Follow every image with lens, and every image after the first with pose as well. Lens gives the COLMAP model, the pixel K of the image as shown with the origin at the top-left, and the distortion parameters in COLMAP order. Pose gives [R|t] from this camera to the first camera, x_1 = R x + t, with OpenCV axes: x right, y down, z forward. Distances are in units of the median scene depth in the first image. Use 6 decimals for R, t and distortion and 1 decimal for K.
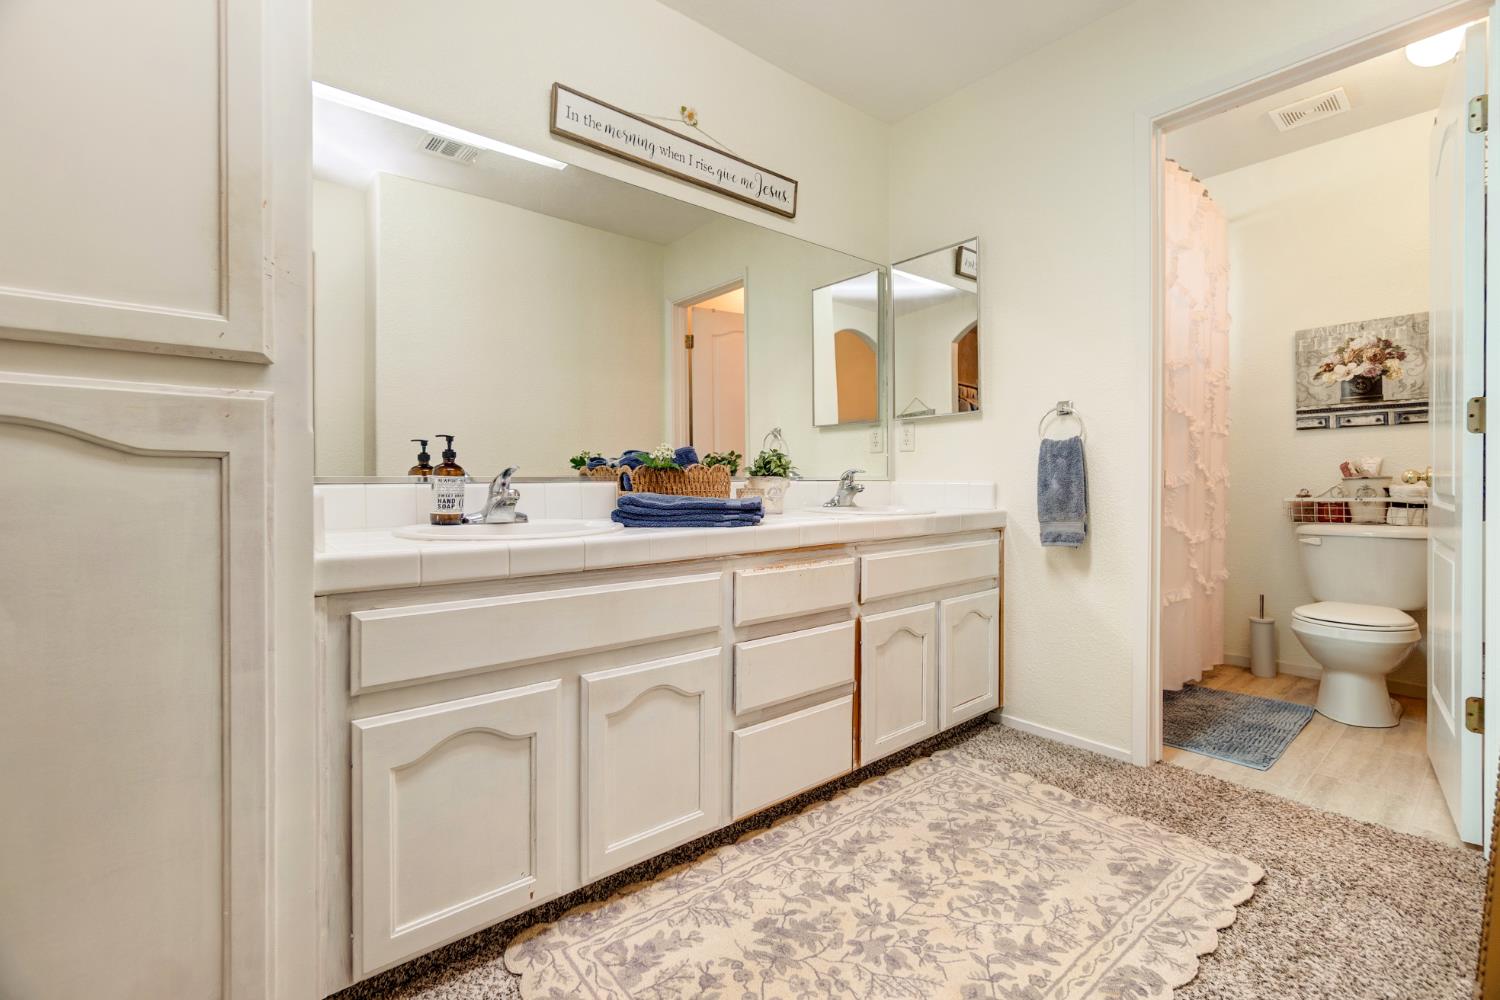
lens RADIAL K [[657.0, 0, 757.1], [0, 657.0, 477.0], [0, 0, 1]] dist [-0.003429, 0.000020]
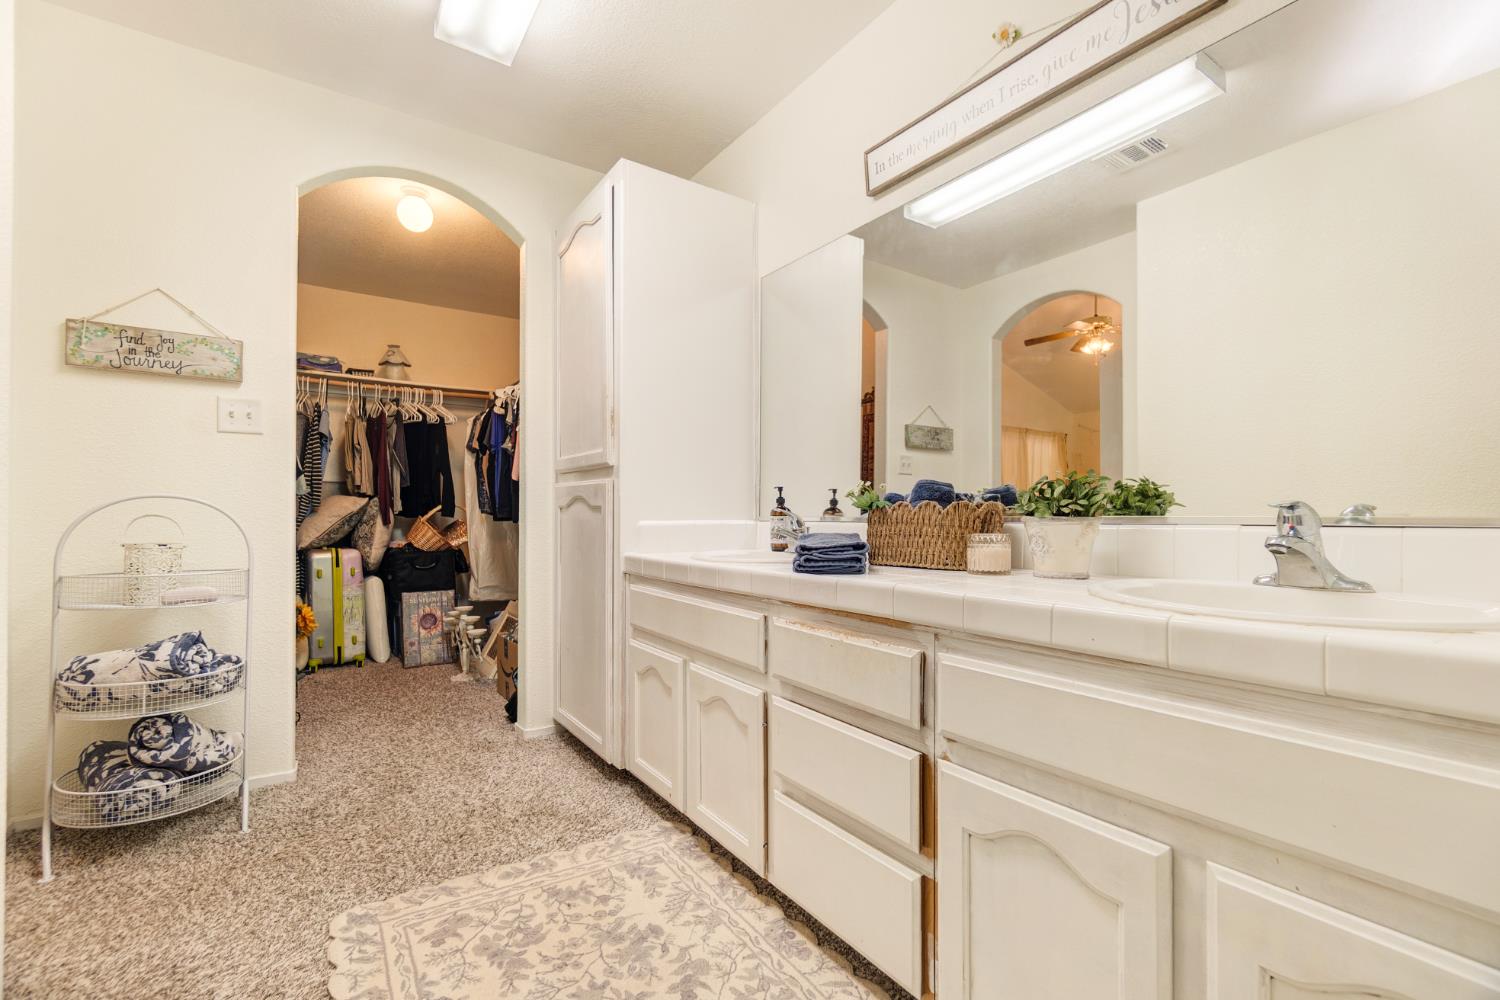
lens RADIAL K [[657.0, 0, 748.9], [0, 657.0, 511.4], [0, 0, 1]] dist [-0.003429, 0.000020]
pose [[-0.109832, -0.008599, -0.993913, 0.866691], [-0.002472, 0.999962, -0.008378, 0.000575], [0.993947, 0.001537, -0.109849, 1.027058]]
